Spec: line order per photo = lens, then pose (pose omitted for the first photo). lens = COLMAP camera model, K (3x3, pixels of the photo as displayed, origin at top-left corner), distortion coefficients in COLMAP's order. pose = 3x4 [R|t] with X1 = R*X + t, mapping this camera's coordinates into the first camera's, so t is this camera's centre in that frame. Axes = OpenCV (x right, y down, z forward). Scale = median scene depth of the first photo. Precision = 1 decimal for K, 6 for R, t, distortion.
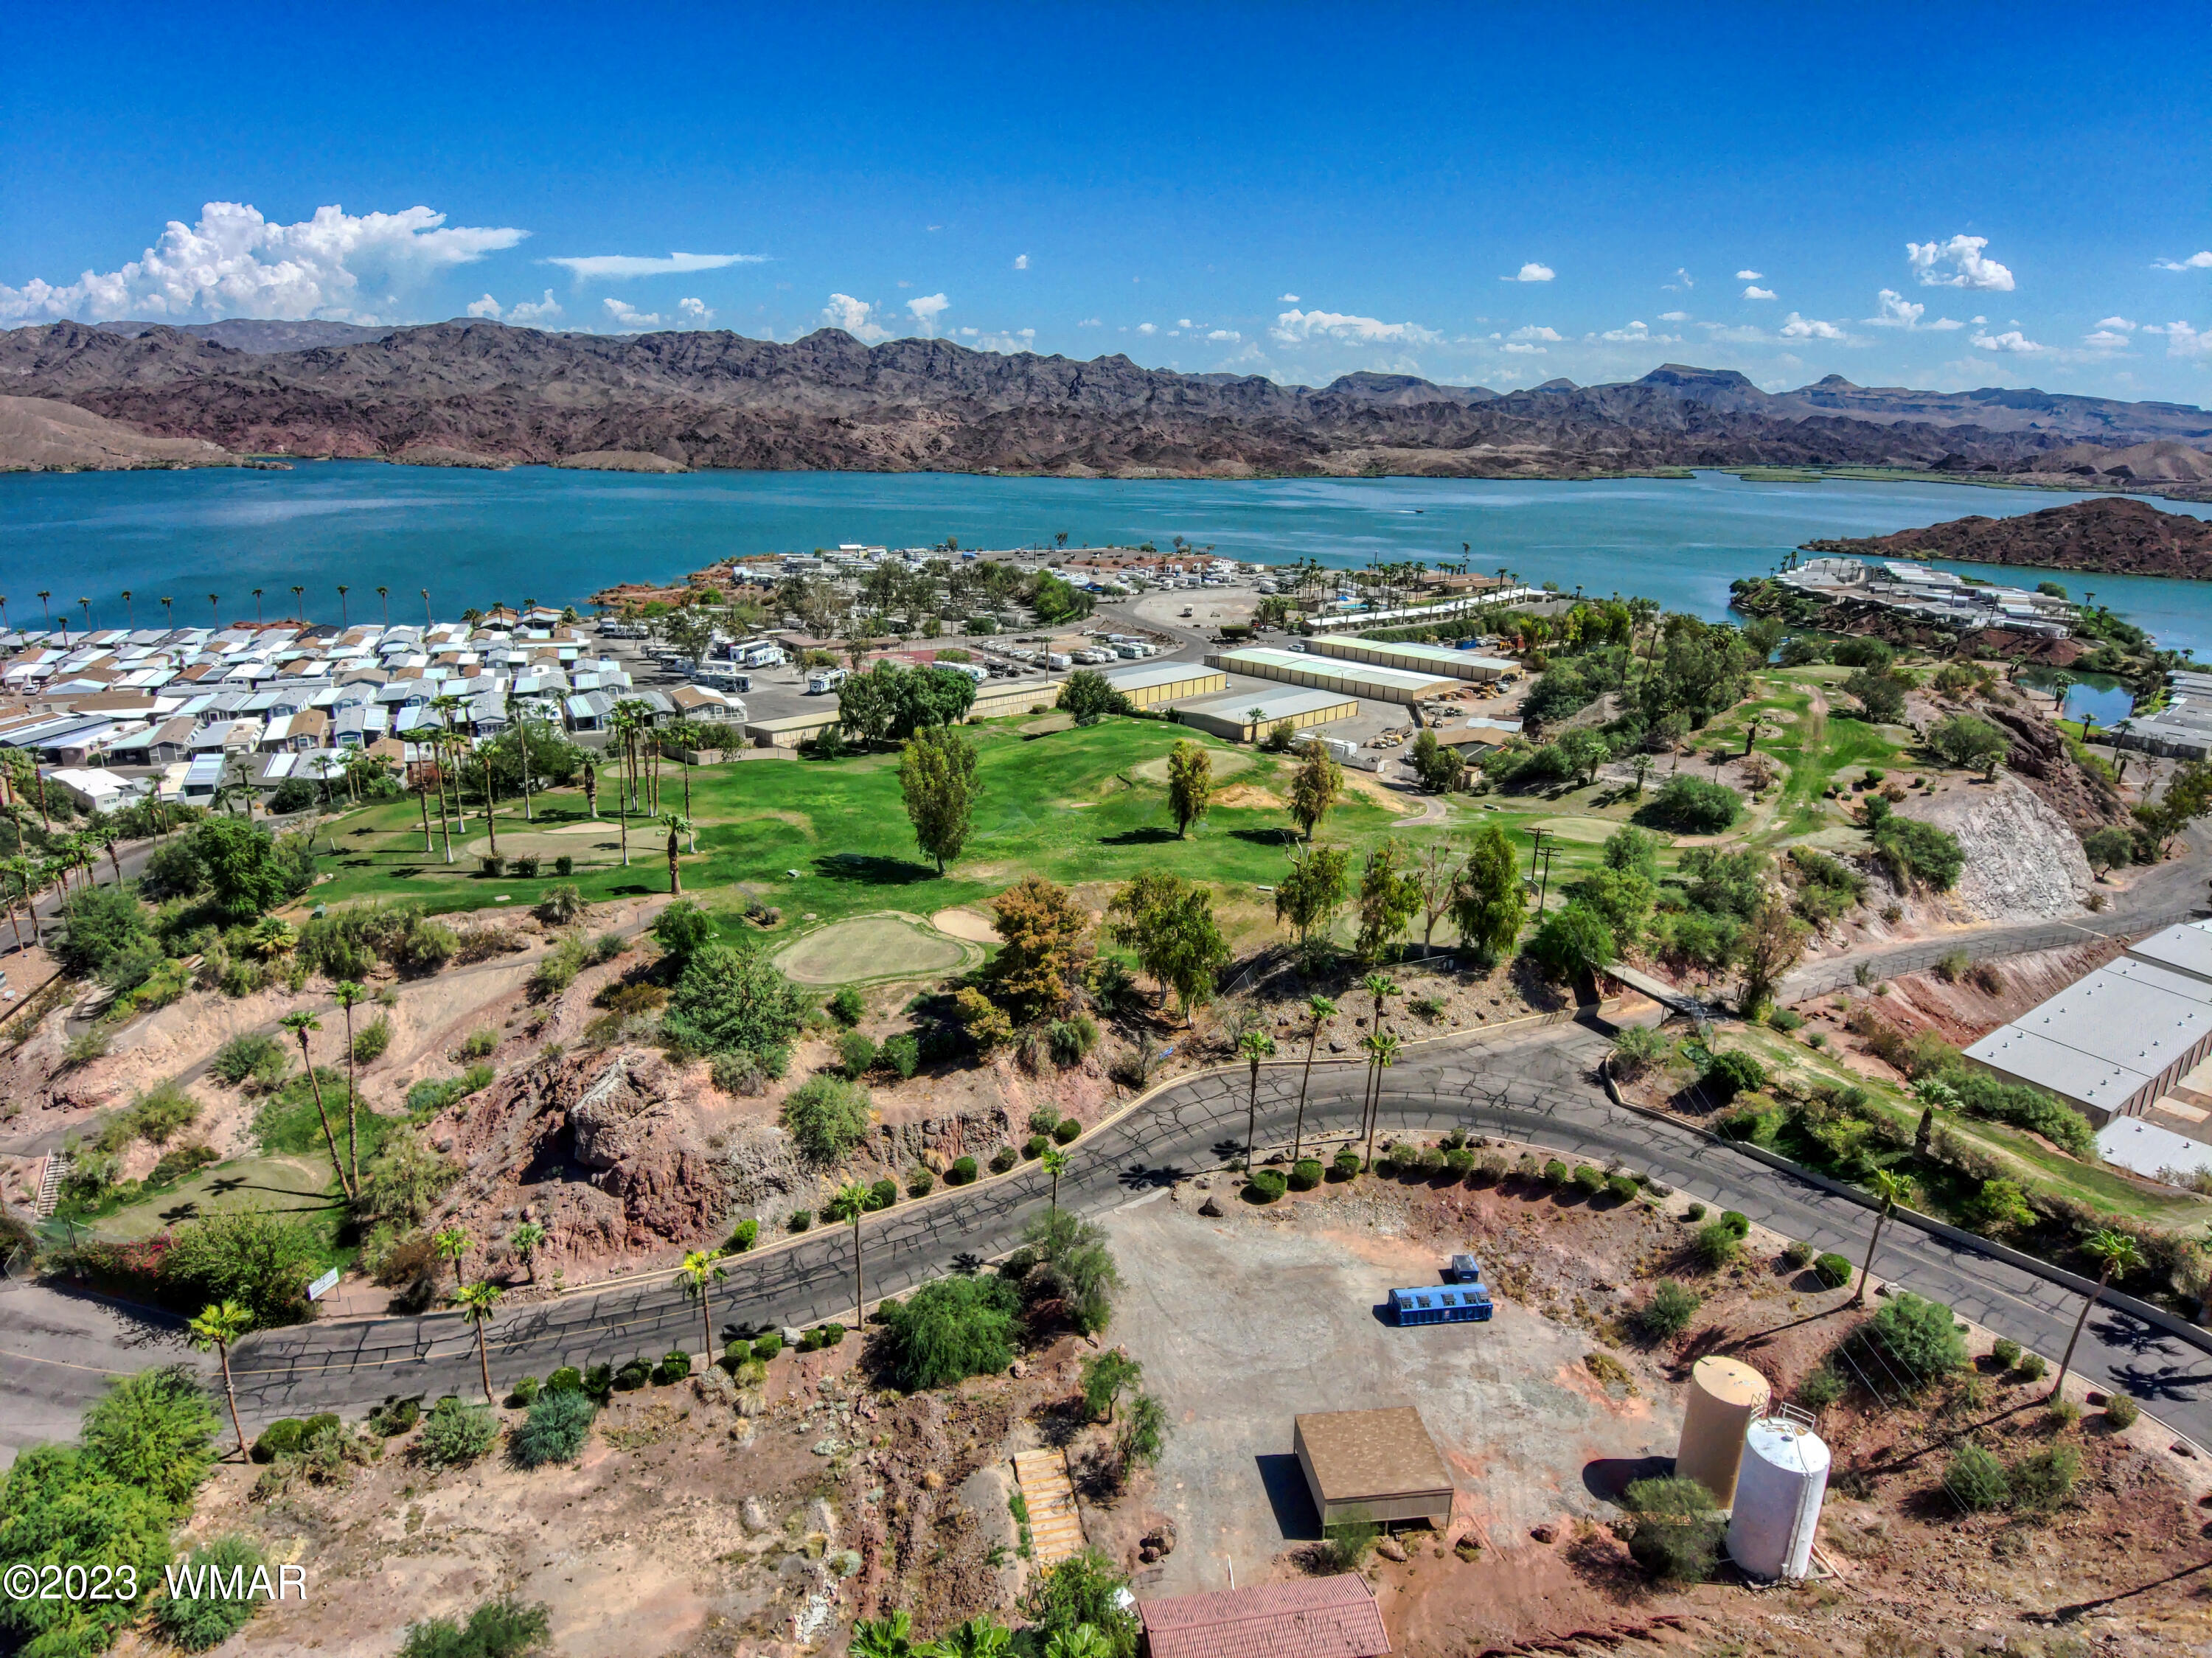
lens RADIAL K [[1295.0, 0, 1108.5], [0, 1295.0, 820.5], [0, 0, 1]] dist [0.083270, -0.110930]
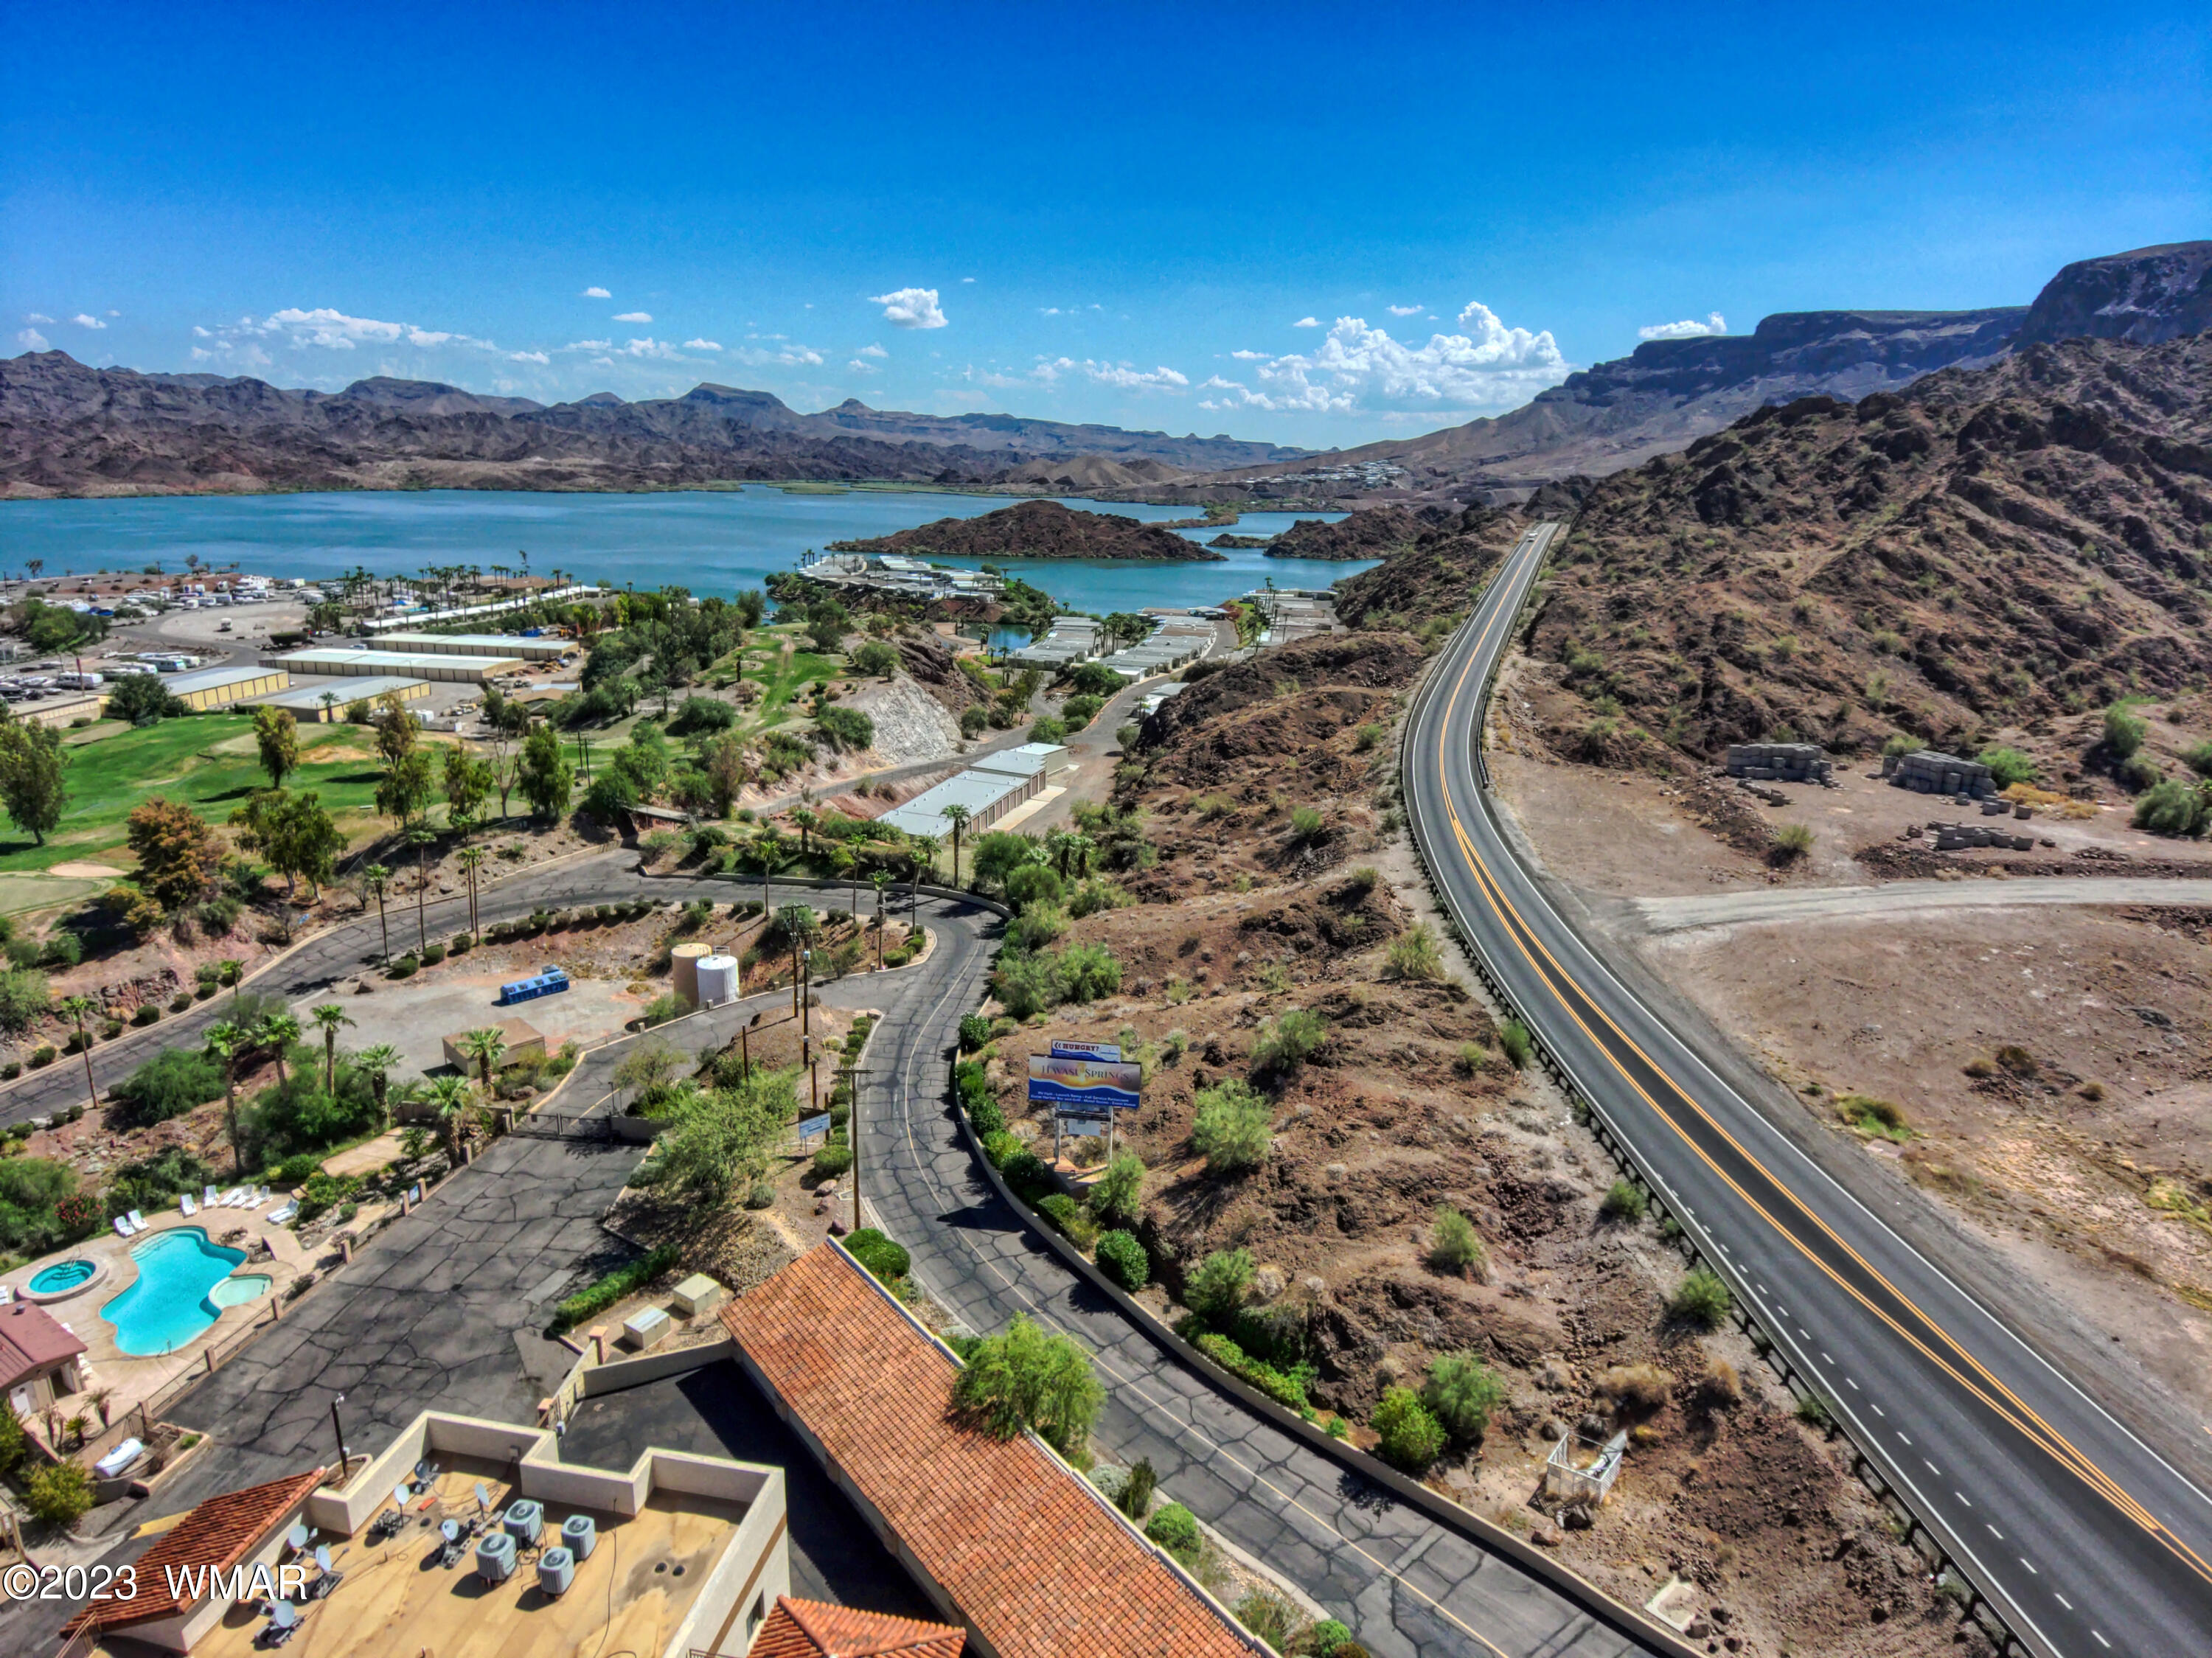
lens RADIAL K [[1295.0, 0, 1108.5], [0, 1295.0, 820.5], [0, 0, 1]] dist [0.083270, -0.110930]
pose [[0.787176, -0.163250, 0.594730, -0.045790], [0.169171, 0.984497, 0.046326, 0.080507], [-0.593073, 0.064145, 0.802589, -0.280261]]
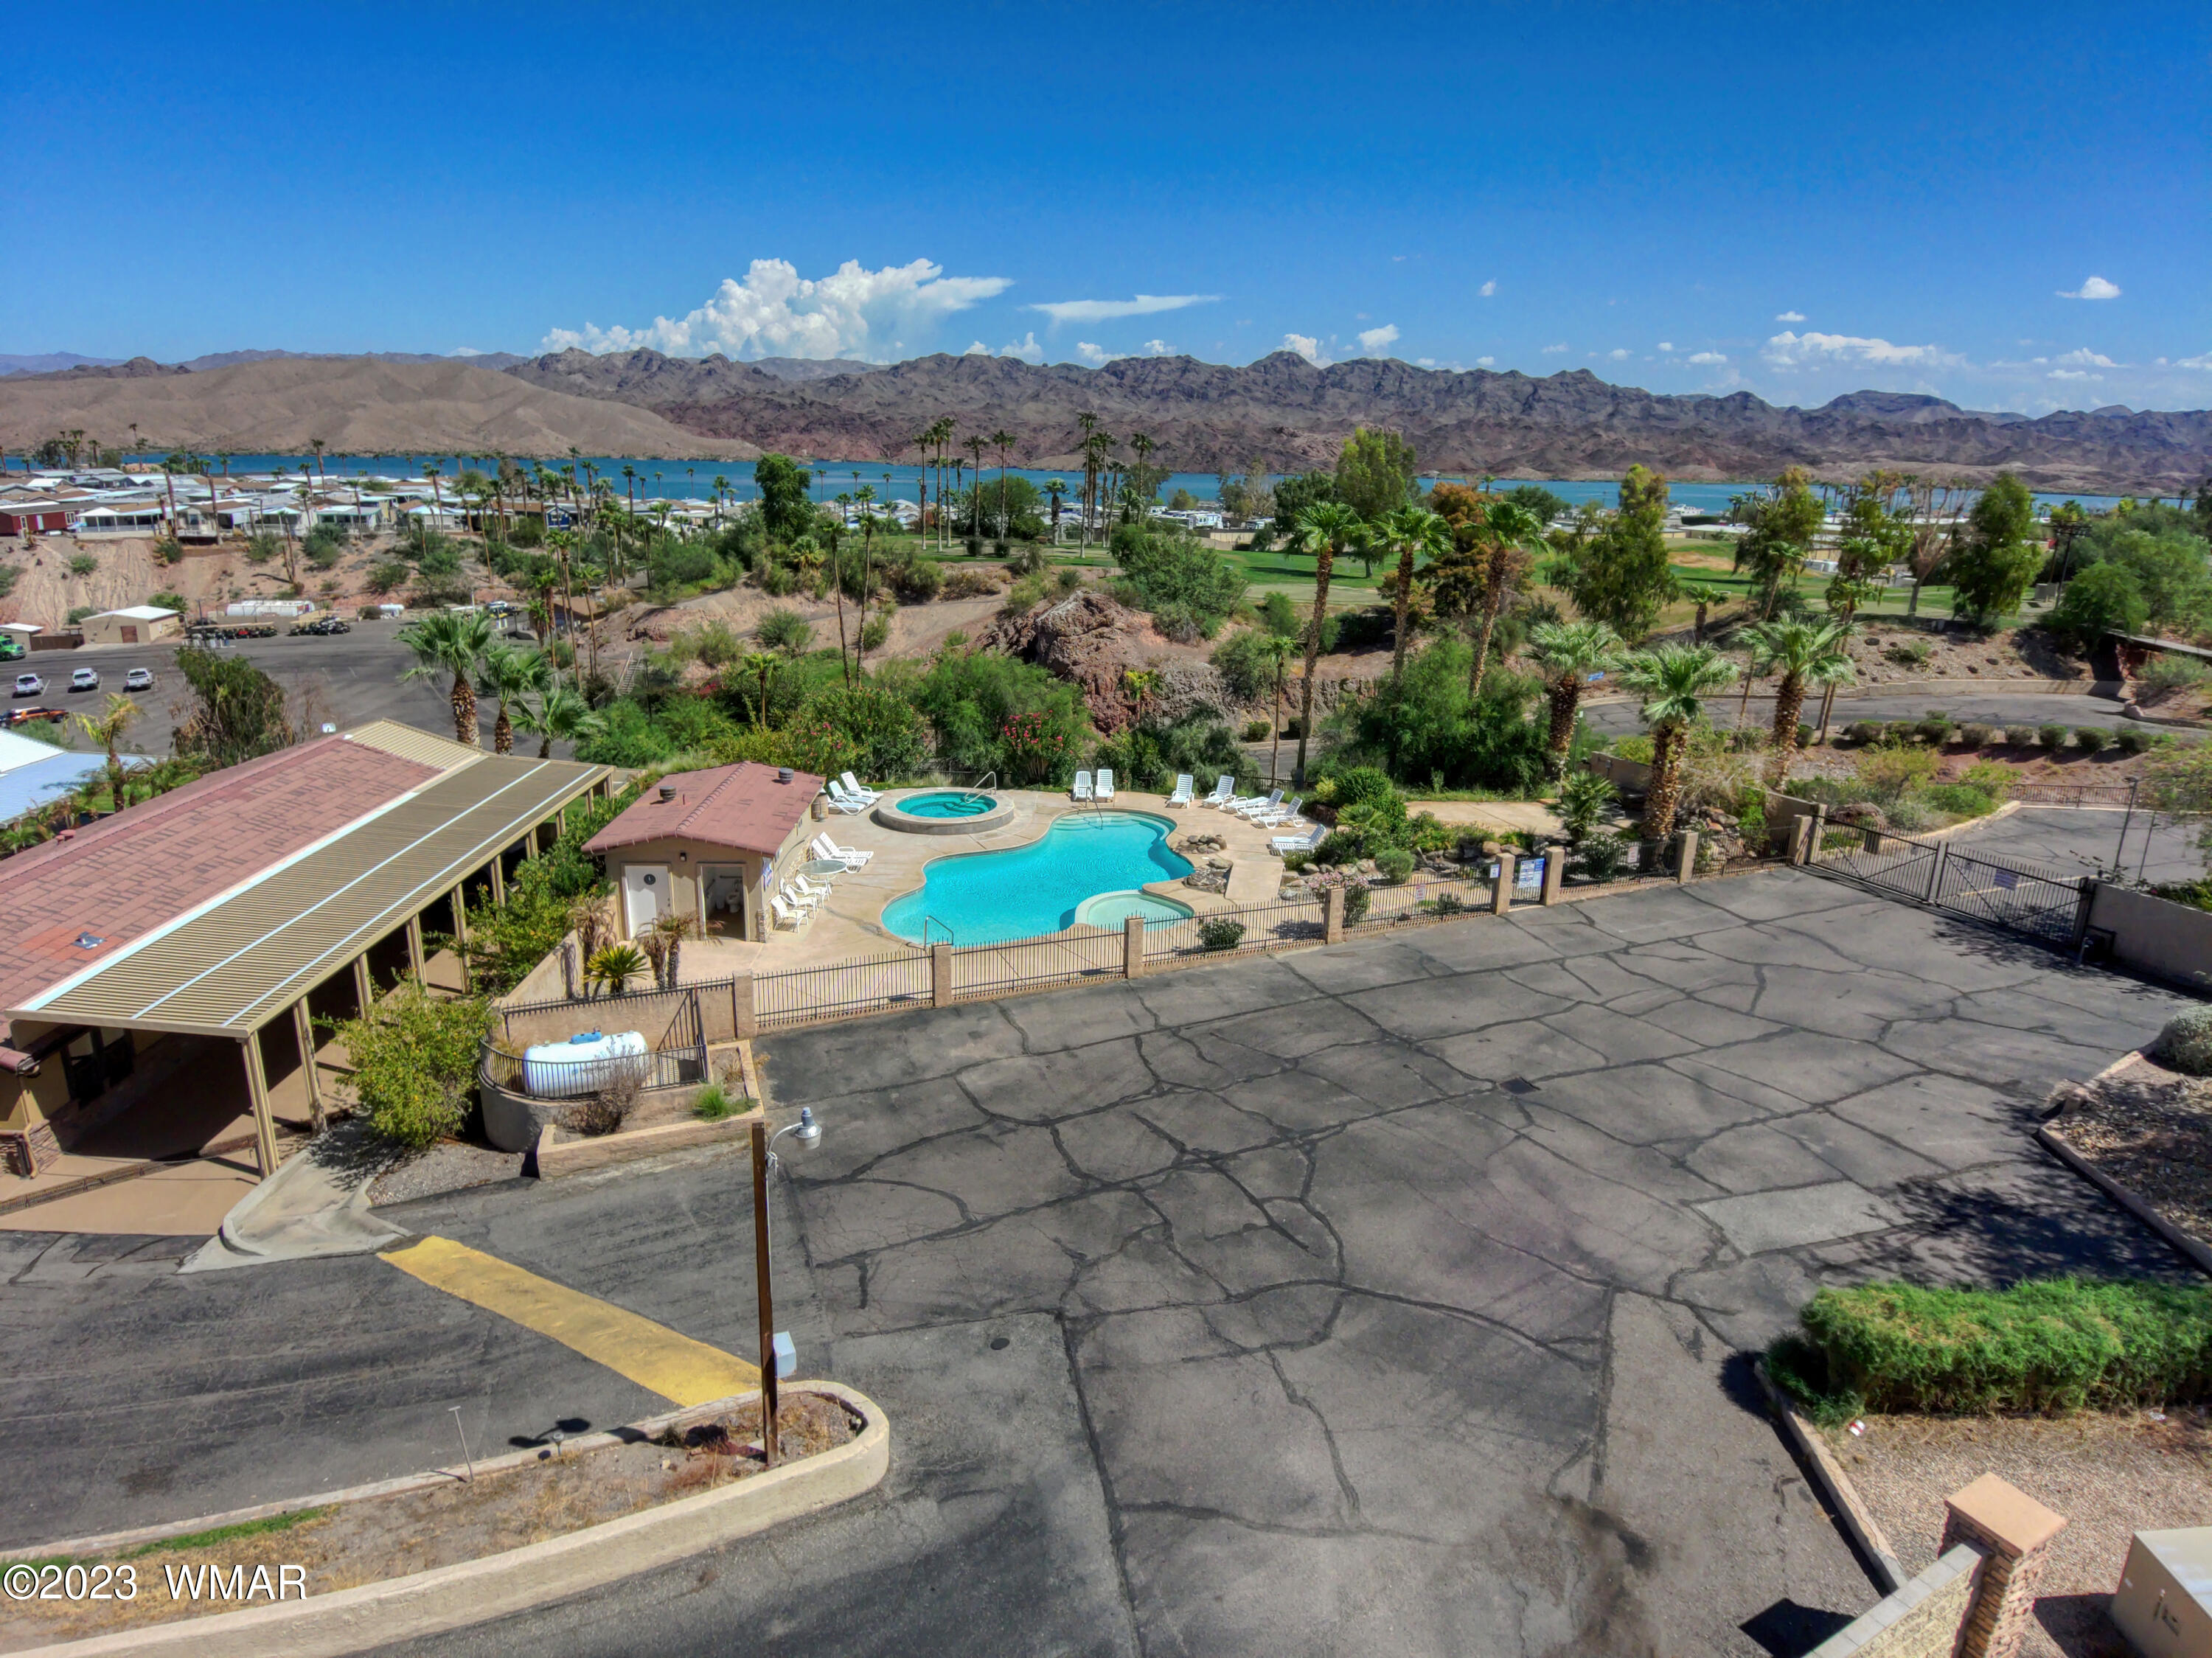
lens RADIAL K [[1295.0, 0, 1108.5], [0, 1295.0, 820.5], [0, 0, 1]] dist [0.083270, -0.110930]
pose [[0.948835, 0.089887, -0.302708, 0.002226], [-0.096833, 0.995269, -0.007983, 0.167654], [0.300558, 0.036887, 0.953050, -0.018461]]
